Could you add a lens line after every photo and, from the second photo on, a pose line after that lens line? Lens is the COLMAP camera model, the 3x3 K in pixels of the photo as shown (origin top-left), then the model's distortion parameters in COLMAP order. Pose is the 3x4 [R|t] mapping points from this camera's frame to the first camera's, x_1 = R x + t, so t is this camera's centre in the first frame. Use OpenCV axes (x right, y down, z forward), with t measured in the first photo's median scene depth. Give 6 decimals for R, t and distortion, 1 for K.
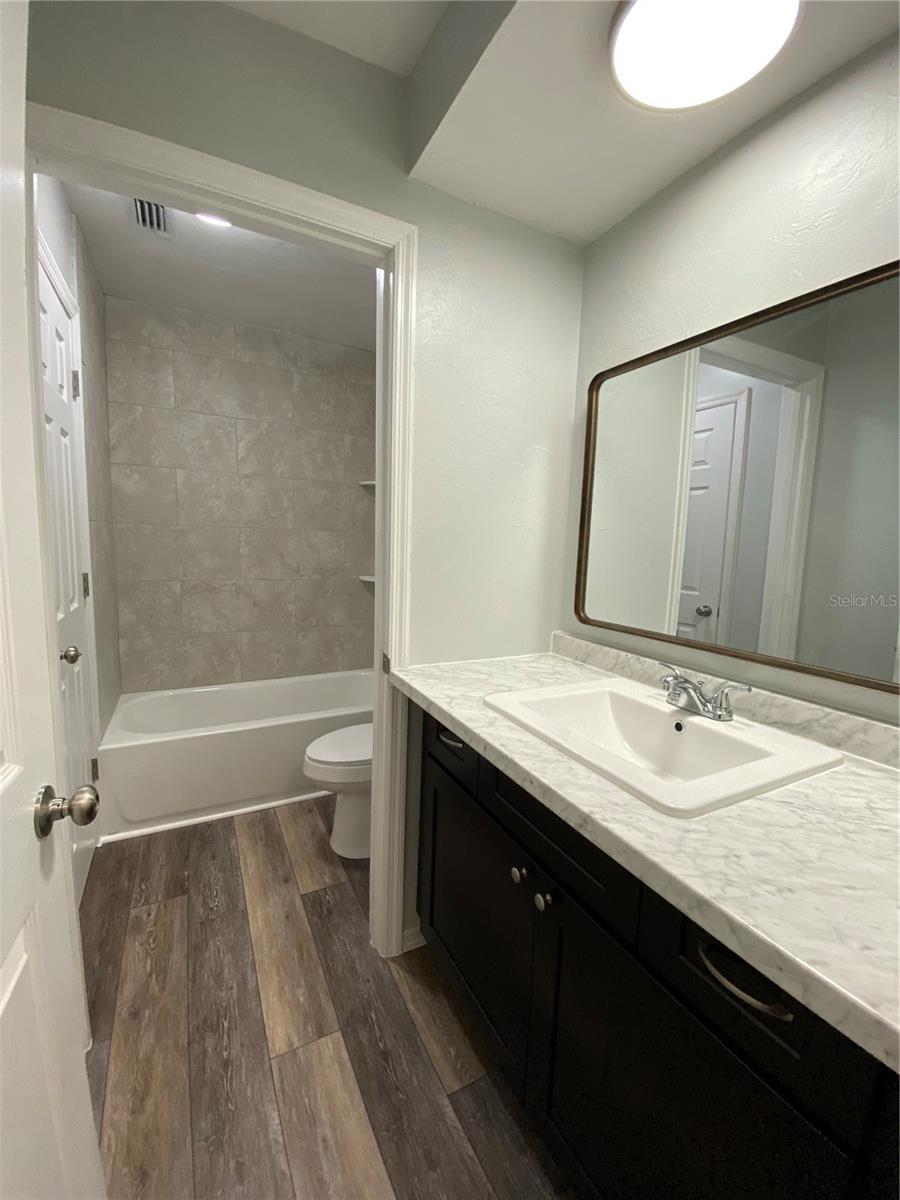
lens RADIAL K [[488.2, 0, 443.1], [0, 488.2, 601.3], [0, 0, 1]] dist [0.012873, -0.015844]
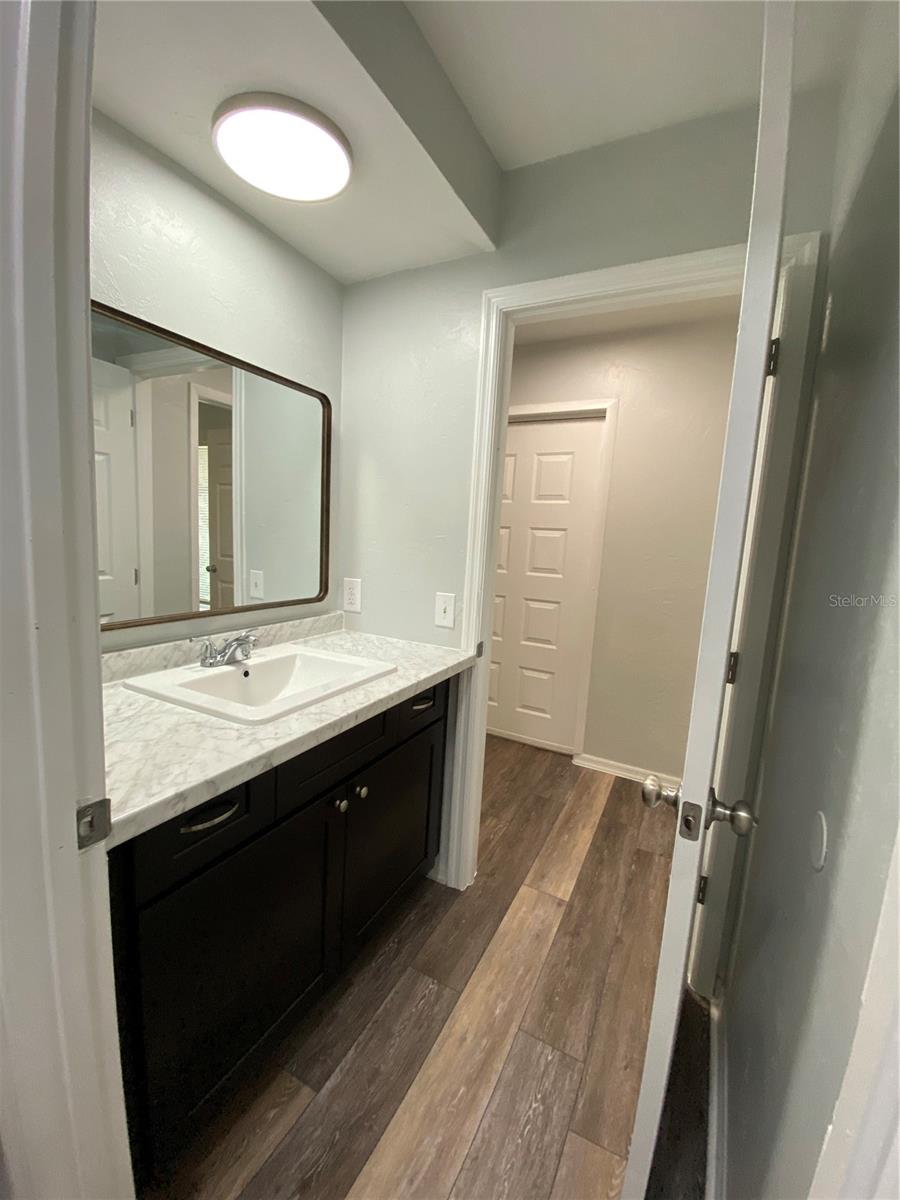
lens RADIAL K [[488.2, 0, 451.7], [0, 488.2, 595.0], [0, 0, 1]] dist [0.012873, -0.015844]
pose [[-0.588588, -0.162387, 0.791956, -0.969754], [0.027940, 0.974947, 0.220674, -0.255188], [-0.807950, 0.152013, -0.569306, 1.472833]]
